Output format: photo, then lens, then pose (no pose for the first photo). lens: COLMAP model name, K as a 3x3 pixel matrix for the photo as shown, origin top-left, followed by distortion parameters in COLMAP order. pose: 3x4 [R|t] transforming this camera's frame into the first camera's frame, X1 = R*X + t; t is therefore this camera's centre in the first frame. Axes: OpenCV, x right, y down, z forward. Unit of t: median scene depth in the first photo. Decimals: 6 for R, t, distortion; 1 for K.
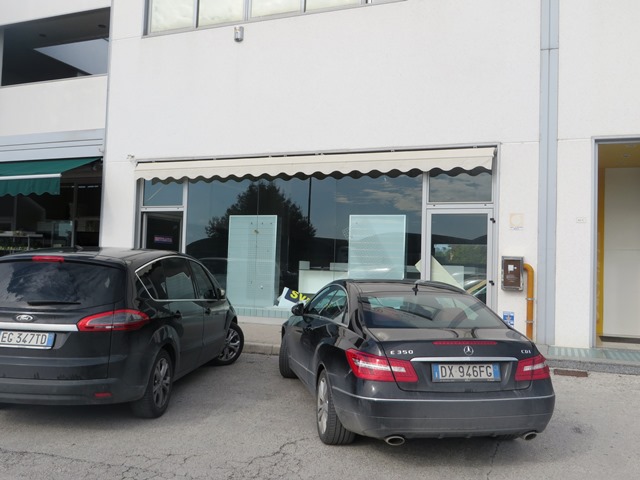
lens RADIAL K [[590.3, 0, 320.0], [0, 590.3, 240.0], [0, 0, 1]] dist [-0.005802, -0.001950]
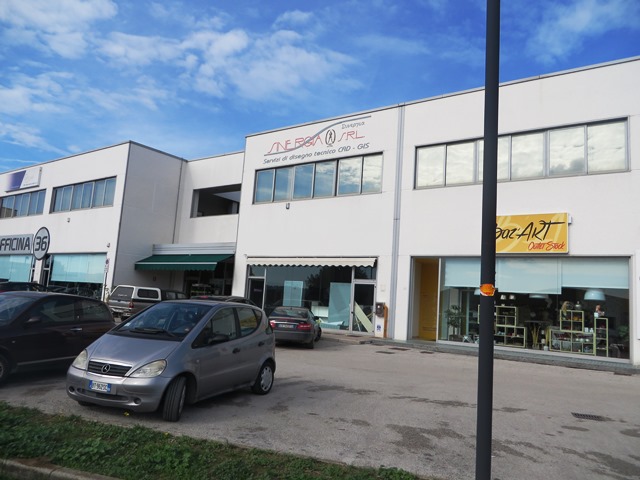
lens RADIAL K [[473.4, 0, 320.0], [0, 473.4, 240.0], [0, 0, 1]] dist [-0.022685, 0.000890]
pose [[0.972319, 0.003357, -0.233631, 0.448201], [-0.025980, 0.995250, -0.093822, -0.032722], [0.232207, 0.097295, 0.967788, -0.836628]]
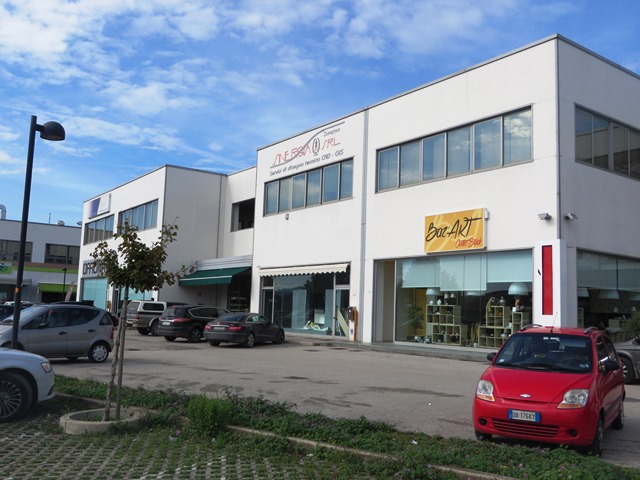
lens RADIAL K [[608.5, 0, 320.0], [0, 608.5, 240.0], [0, 0, 1]] dist [0.001145, -0.000718]
pose [[0.848047, -0.064804, -0.525944, 1.323732], [0.017699, 0.995405, -0.094109, -0.010434], [0.529626, 0.070500, 0.845297, -1.076986]]
